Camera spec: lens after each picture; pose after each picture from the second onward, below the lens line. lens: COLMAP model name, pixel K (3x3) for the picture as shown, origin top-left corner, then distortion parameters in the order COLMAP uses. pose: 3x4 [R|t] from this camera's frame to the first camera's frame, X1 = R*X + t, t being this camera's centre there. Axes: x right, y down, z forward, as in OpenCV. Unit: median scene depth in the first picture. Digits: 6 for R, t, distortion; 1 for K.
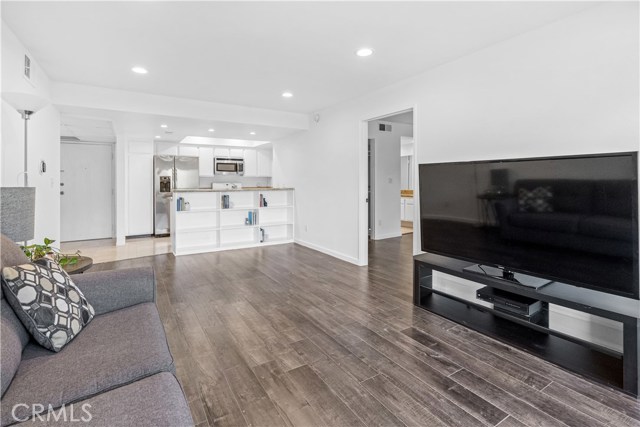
lens RADIAL K [[292.6, 0, 309.8], [0, 292.6, 178.5], [0, 0, 1]] dist [-0.000942, 0.000796]
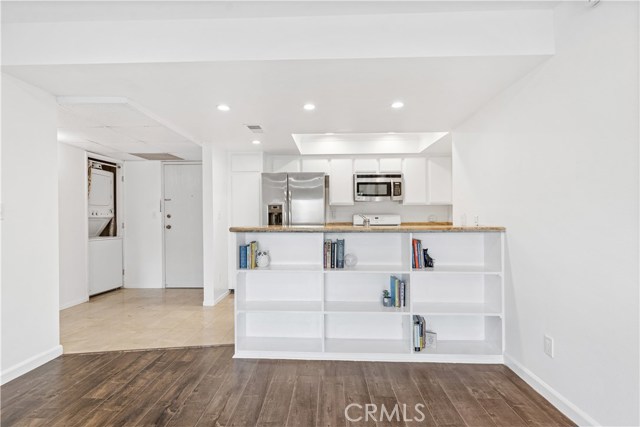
lens RADIAL K [[307.2, 0, 320.6], [0, 307.2, 213.3], [0, 0, 1]] dist [-0.005309, -0.000167]
pose [[0.835142, -0.002075, -0.550030, -0.031064], [0.004413, 0.999986, 0.002928, 0.010431], [0.550017, -0.004873, 0.835140, 0.479923]]
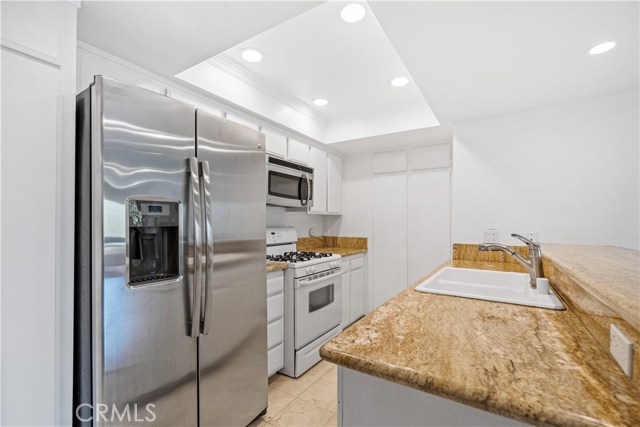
lens RADIAL K [[292.6, 0, 313.6], [0, 292.6, 218.6], [0, 0, 1]] dist [-0.000942, 0.000796]
pose [[0.895532, 0.015011, 0.444743, -0.485354], [-0.012581, 0.999885, -0.008414, 0.005410], [-0.444819, 0.001940, 0.895619, 0.770719]]
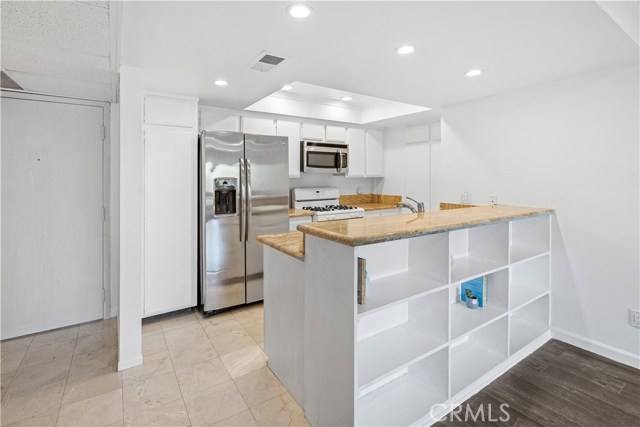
lens RADIAL K [[292.6, 0, 308.7], [0, 292.6, 175.9], [0, 0, 1]] dist [-0.000942, 0.000796]
pose [[0.999379, 0.004565, 0.034946, -0.383095], [-0.004768, 0.999972, 0.005731, -0.014170], [-0.034918, -0.005894, 0.999373, 0.548440]]
